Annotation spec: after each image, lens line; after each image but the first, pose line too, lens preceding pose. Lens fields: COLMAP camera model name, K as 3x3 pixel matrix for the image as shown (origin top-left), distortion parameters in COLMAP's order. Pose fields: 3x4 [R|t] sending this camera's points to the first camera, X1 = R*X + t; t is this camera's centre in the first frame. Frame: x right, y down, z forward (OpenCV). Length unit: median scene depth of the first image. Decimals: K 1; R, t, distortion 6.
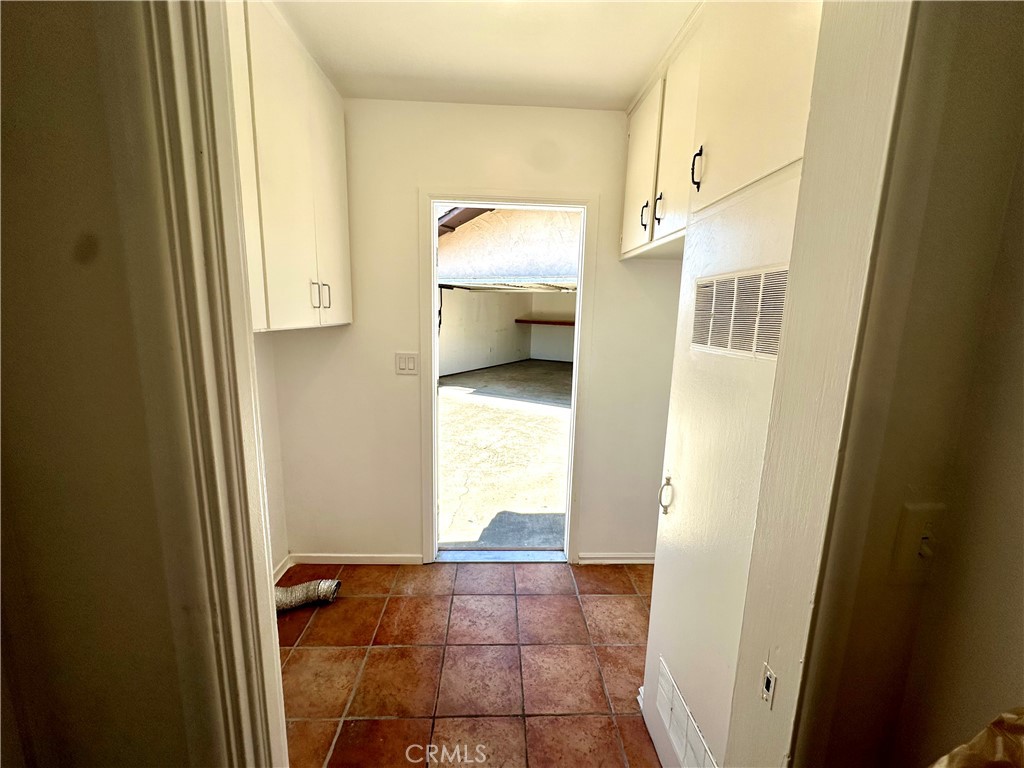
lens RADIAL K [[409.6, 0, 509.3], [0, 409.6, 383.7], [0, 0, 1]] dist [-0.002472, 0.000944]
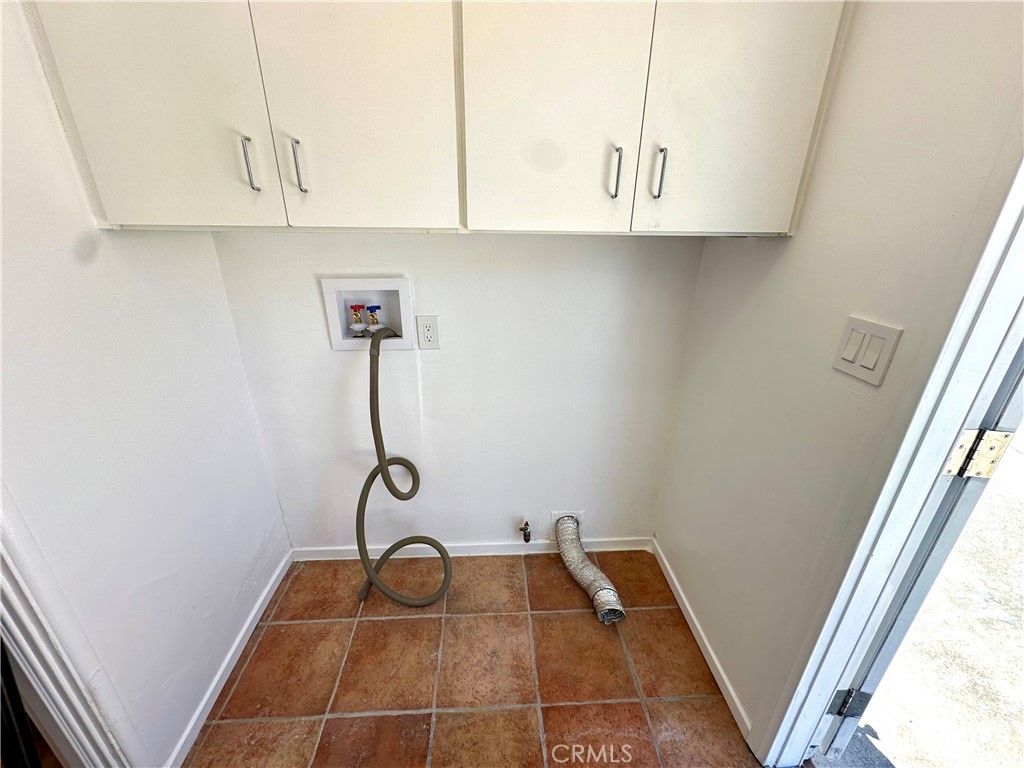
lens RADIAL K [[409.6, 0, 513.3], [0, 409.6, 381.3], [0, 0, 1]] dist [-0.002472, 0.000944]
pose [[0.024562, 0.345454, -0.938114, 0.127674], [-0.186839, 0.923449, 0.335162, -0.105423], [0.982084, 0.167044, 0.087226, 0.771858]]
